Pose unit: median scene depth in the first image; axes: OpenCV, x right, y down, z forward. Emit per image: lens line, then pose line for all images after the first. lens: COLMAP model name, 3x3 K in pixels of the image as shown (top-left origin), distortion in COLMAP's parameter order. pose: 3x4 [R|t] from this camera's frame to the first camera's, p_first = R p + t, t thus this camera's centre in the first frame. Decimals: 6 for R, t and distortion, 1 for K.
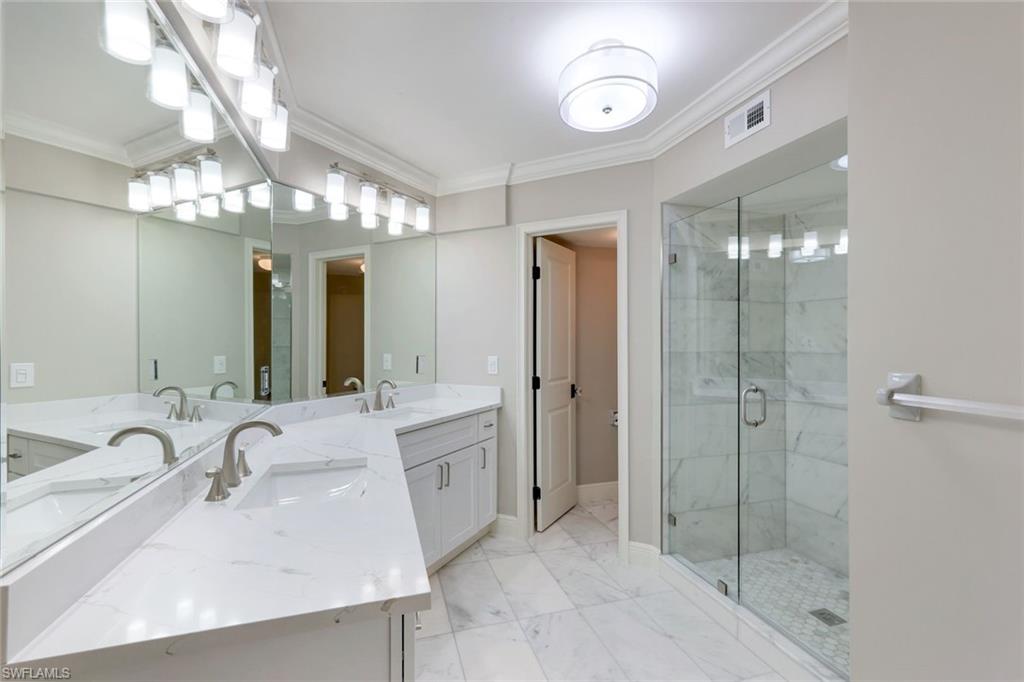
lens RADIAL K [[448.7, 0, 515.2], [0, 448.7, 342.1], [0, 0, 1]] dist [0.000769, 0.000115]
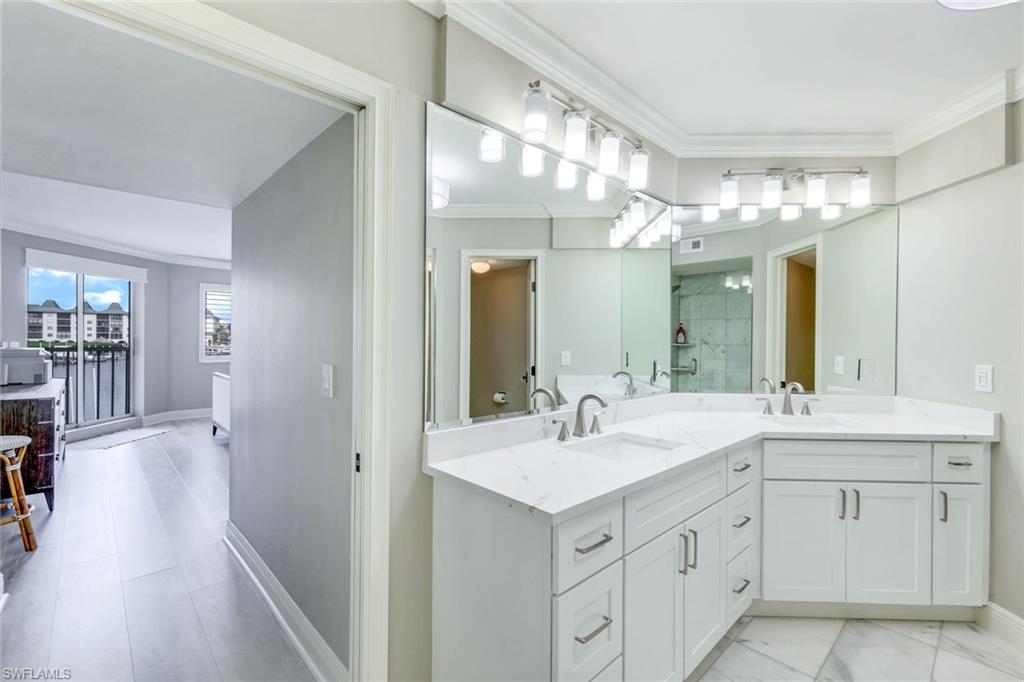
lens RADIAL K [[457.3, 0, 512.0], [0, 457.3, 341.0], [0, 0, 1]] dist [0.000204, 0.000224]
pose [[0.427543, 0.012284, -0.903912, 0.288447], [-0.011987, 0.999897, 0.007918, -0.001549], [0.903915, 0.007450, 0.427646, 0.068174]]
